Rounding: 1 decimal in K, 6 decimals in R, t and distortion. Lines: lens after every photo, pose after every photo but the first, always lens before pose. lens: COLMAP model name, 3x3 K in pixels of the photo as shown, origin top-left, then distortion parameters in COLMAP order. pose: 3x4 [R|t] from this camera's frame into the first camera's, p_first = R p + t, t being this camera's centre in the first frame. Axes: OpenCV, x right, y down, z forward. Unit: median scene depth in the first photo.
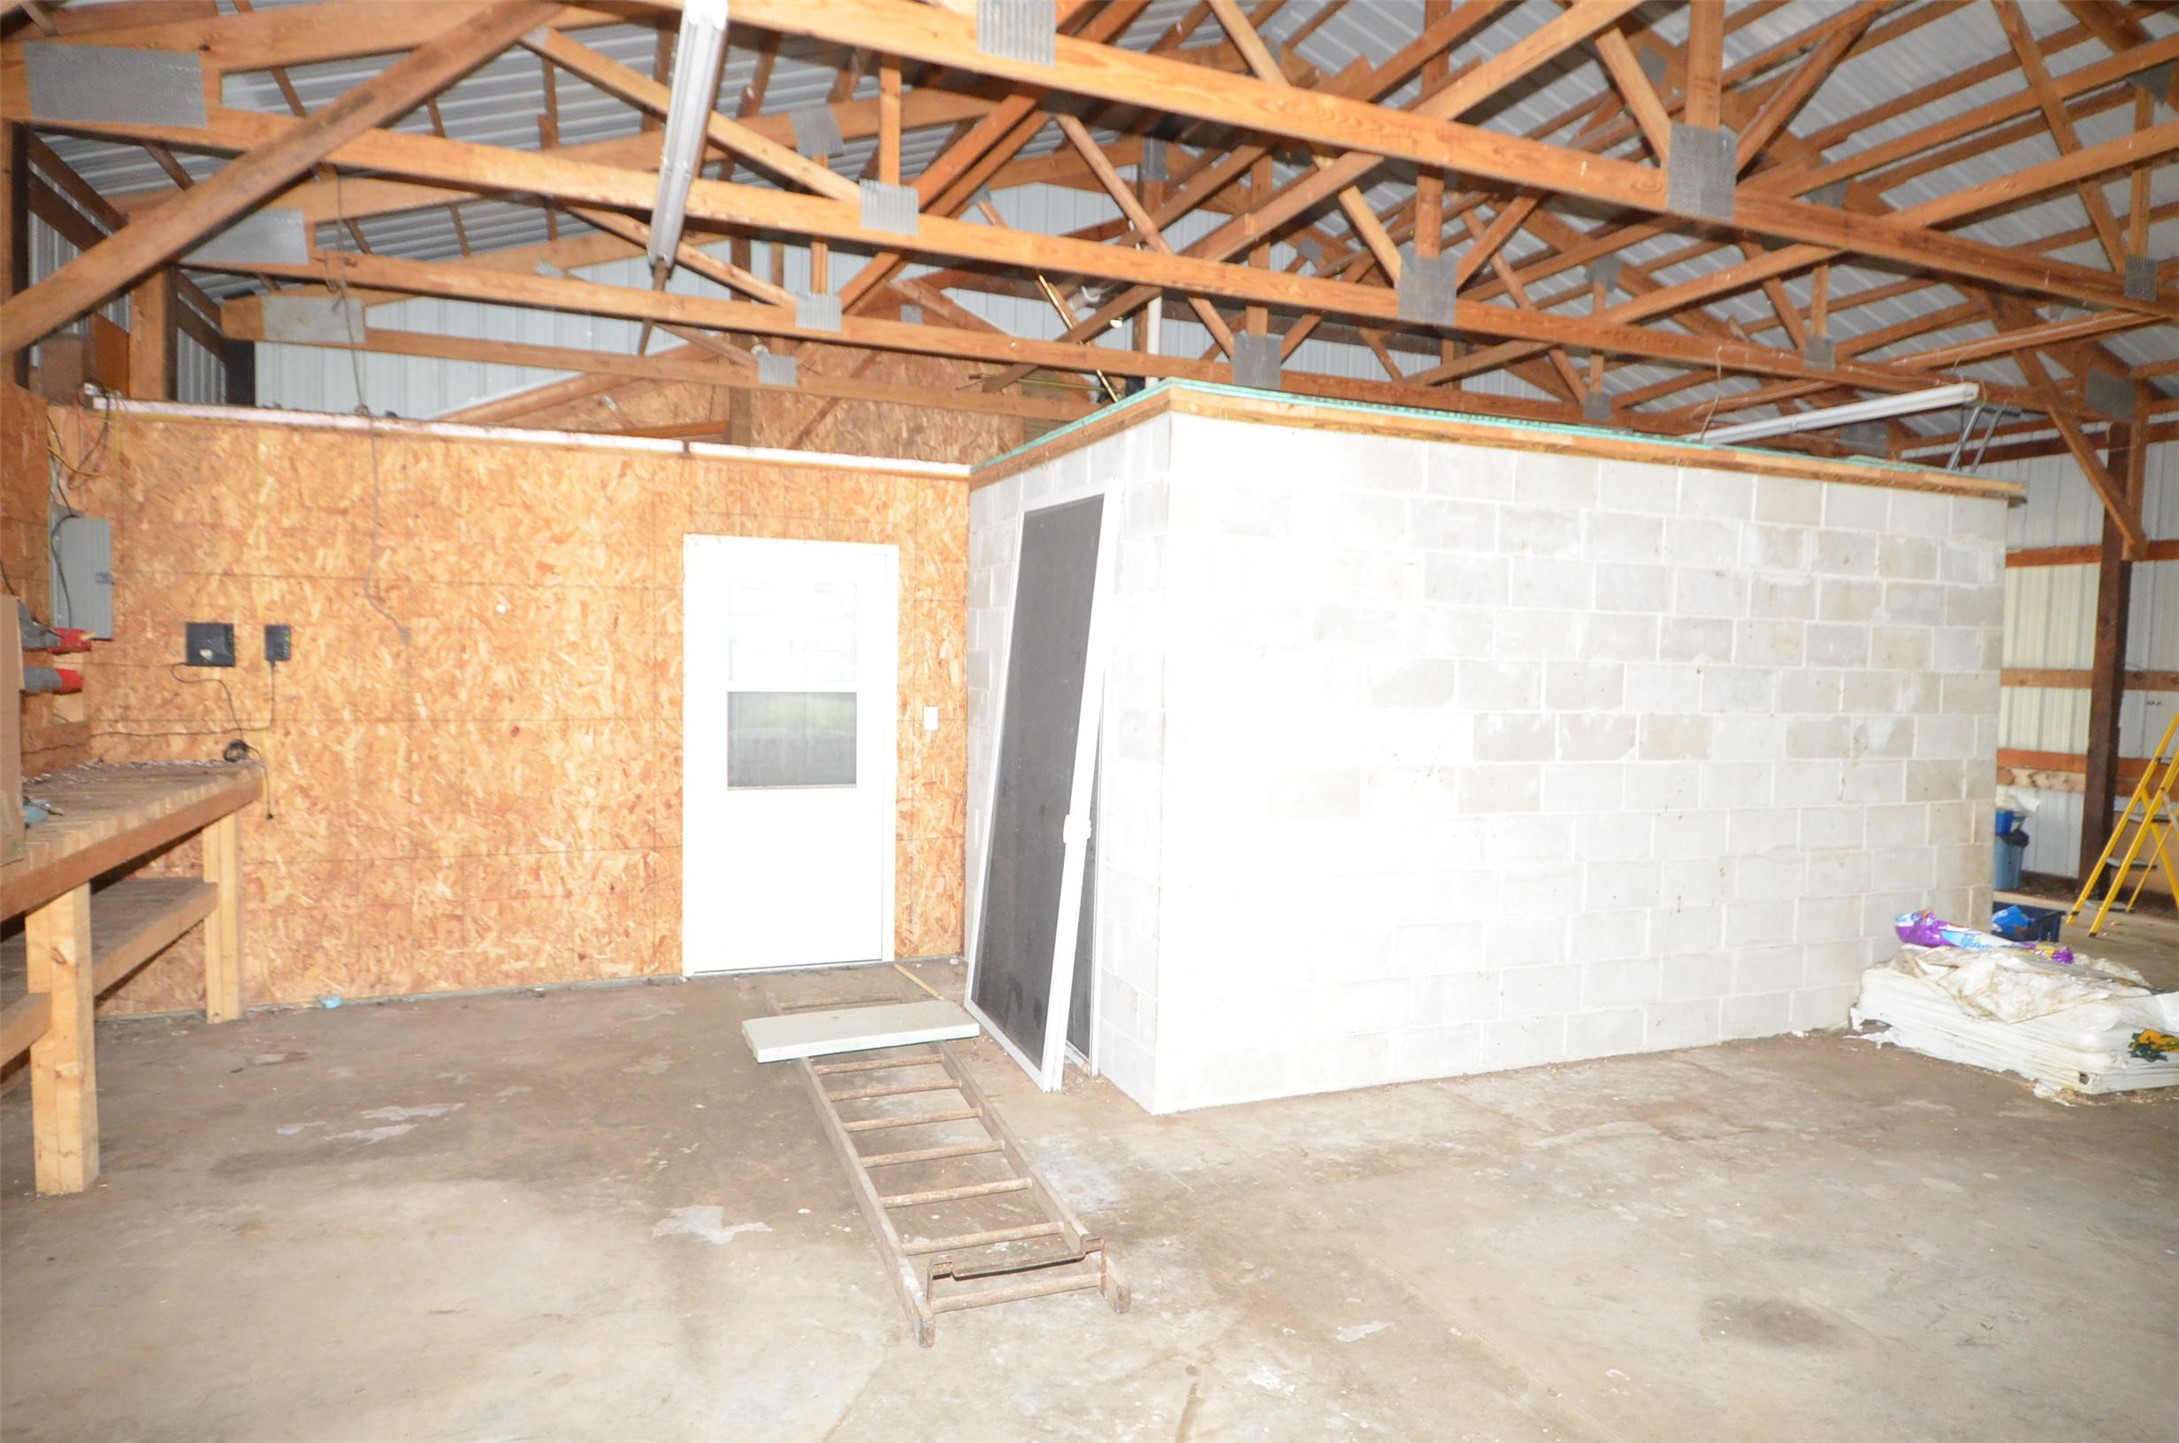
lens RADIAL K [[1290.4, 0, 1089.5], [0, 1290.4, 721.5], [0, 0, 1]] dist [0.002974, -0.000823]
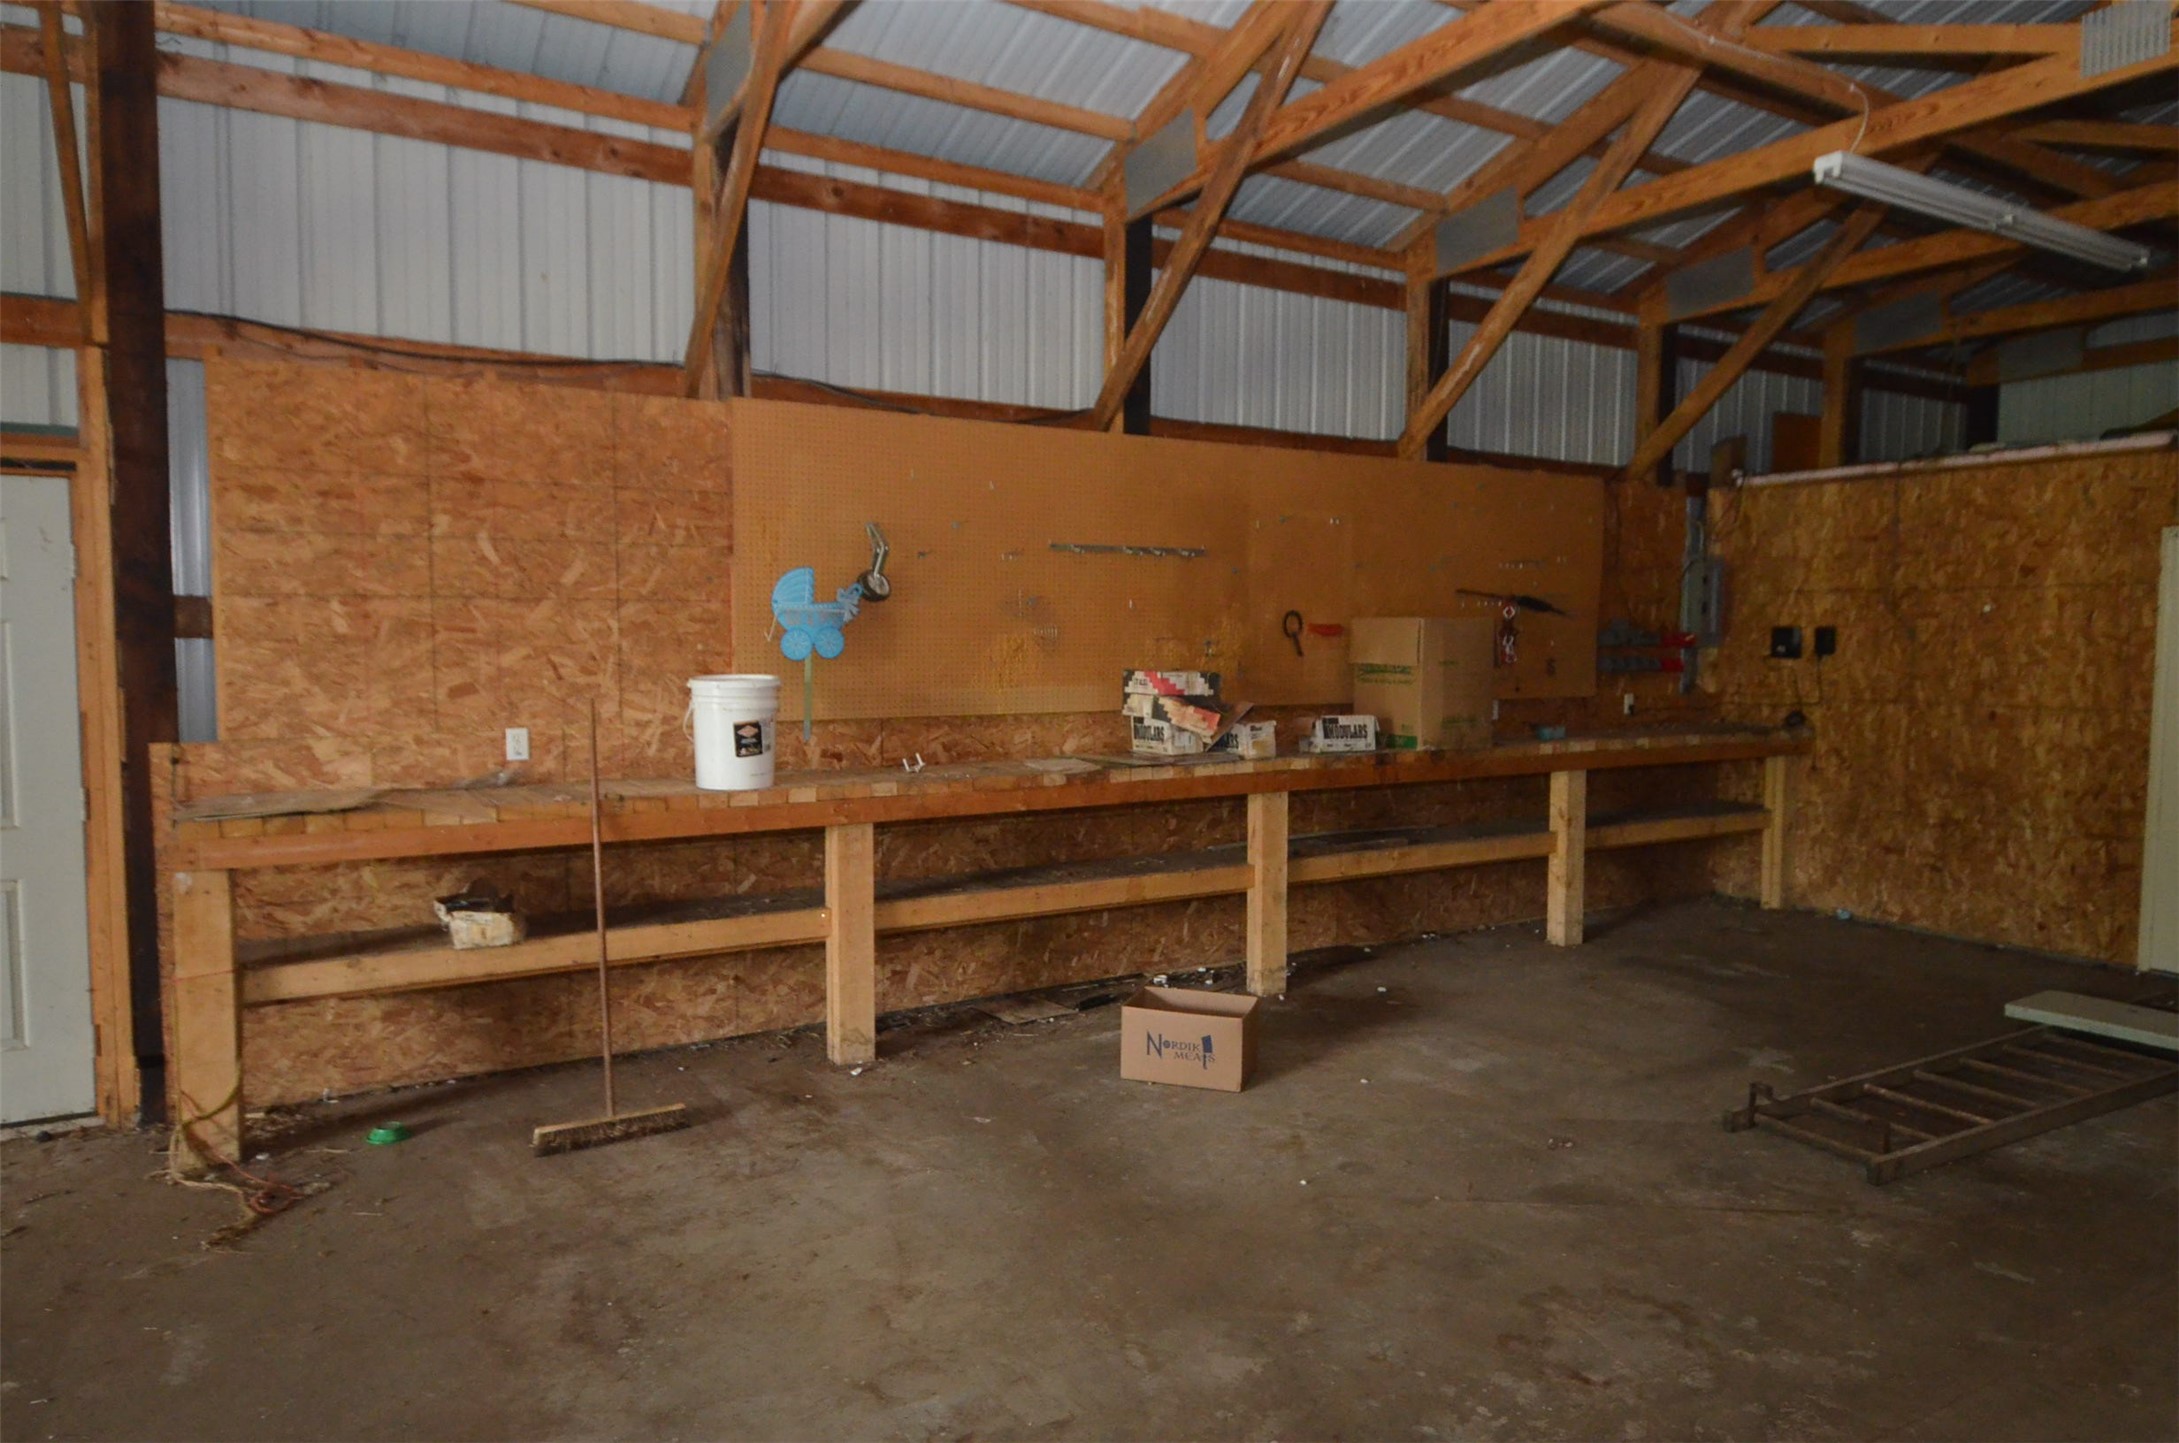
lens RADIAL K [[1357.1, 0, 1089.5], [0, 1357.1, 721.5], [0, 0, 1]] dist [0.025704, -0.000347]
pose [[0.140639, 0.048400, -0.988877, 0.657597], [-0.056121, 0.997588, 0.040845, 0.008041], [0.988469, 0.049753, 0.143016, 0.038048]]
